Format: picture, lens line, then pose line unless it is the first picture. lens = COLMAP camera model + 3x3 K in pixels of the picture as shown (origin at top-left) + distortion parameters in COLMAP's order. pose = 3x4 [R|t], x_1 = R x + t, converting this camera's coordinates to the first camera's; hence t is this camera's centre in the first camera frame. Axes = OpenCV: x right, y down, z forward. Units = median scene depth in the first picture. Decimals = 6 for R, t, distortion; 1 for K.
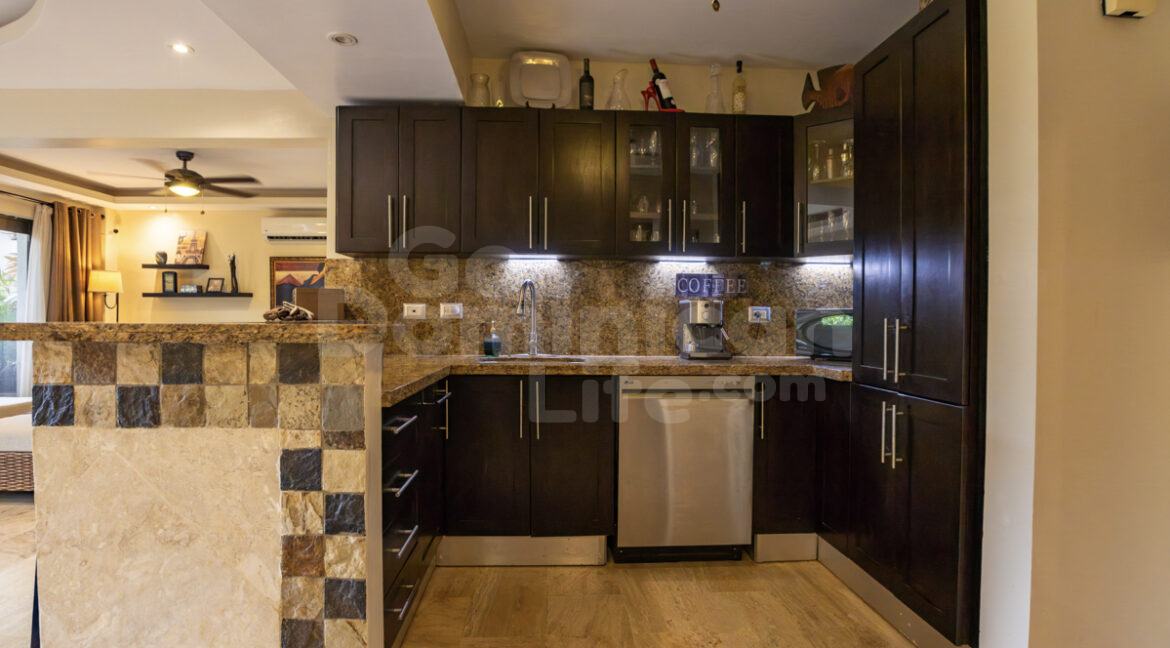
lens RADIAL K [[580.9, 0, 588.2], [0, 580.9, 324.6], [0, 0, 1]] dist [-0.040609, 0.004339]
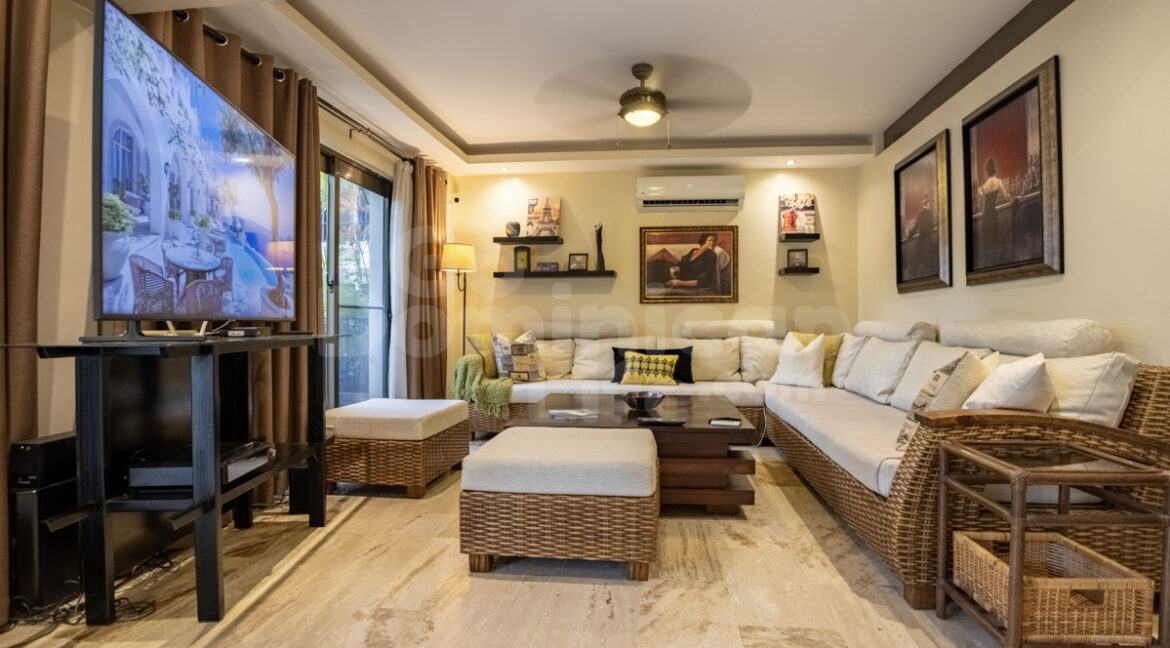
lens RADIAL K [[554.7, 0, 616.7], [0, 554.7, 318.3], [0, 0, 1]] dist [-0.038608, 0.003830]
pose [[0.987150, 0.001413, -0.159790, -0.942312], [-0.002864, 0.999957, -0.008850, 0.035159], [0.159770, 0.009194, 0.987111, 0.459417]]
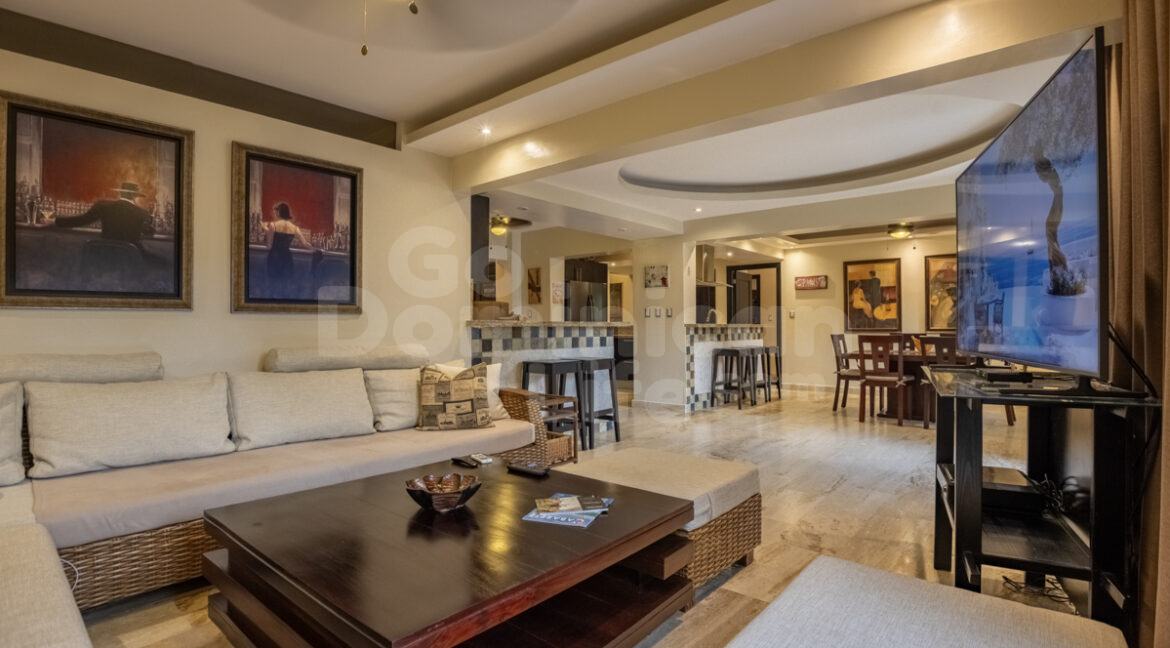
lens RADIAL K [[554.7, 0, 584.7], [0, 554.7, 328.1], [0, 0, 1]] dist [-0.038608, 0.003830]
pose [[-0.715534, -0.000005, 0.698578, -1.448952], [0.006847, 0.999952, 0.007020, -0.001198], [-0.698544, 0.009806, -0.715499, 1.505882]]
